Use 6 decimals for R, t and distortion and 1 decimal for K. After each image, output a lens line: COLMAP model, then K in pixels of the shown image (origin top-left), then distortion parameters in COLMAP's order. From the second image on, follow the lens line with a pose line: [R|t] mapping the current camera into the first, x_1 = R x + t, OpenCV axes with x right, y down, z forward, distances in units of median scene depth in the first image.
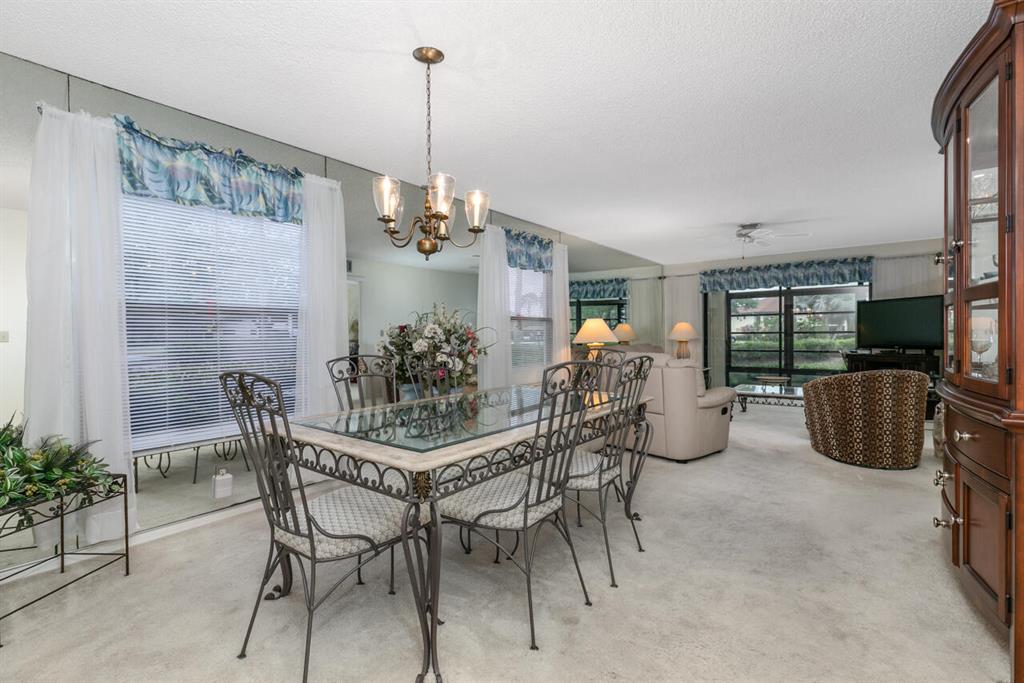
lens RADIAL K [[480.1, 0, 511.1], [0, 480.1, 338.8], [0, 0, 1]] dist [0.004862, -0.001013]
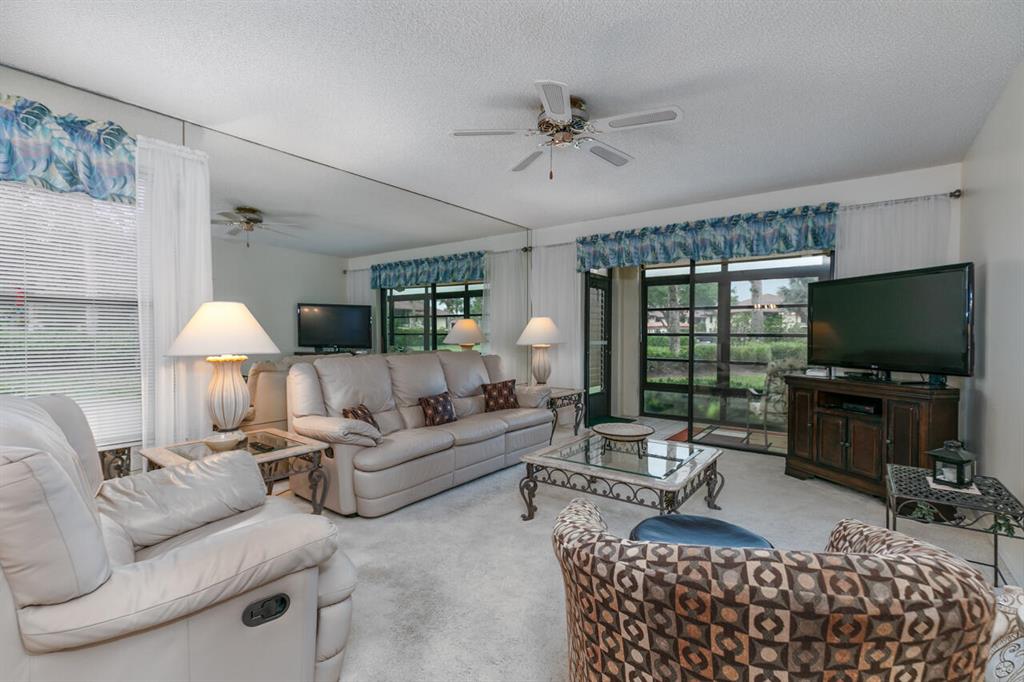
lens RADIAL K [[480.1, 0, 514.0], [0, 480.1, 336.8], [0, 0, 1]] dist [0.004862, -0.001013]
pose [[0.999812, 0.011836, 0.015347, 0.339491], [-0.011839, 0.999930, 0.000069, -0.009306], [-0.015345, -0.000250, 0.999882, 0.408885]]
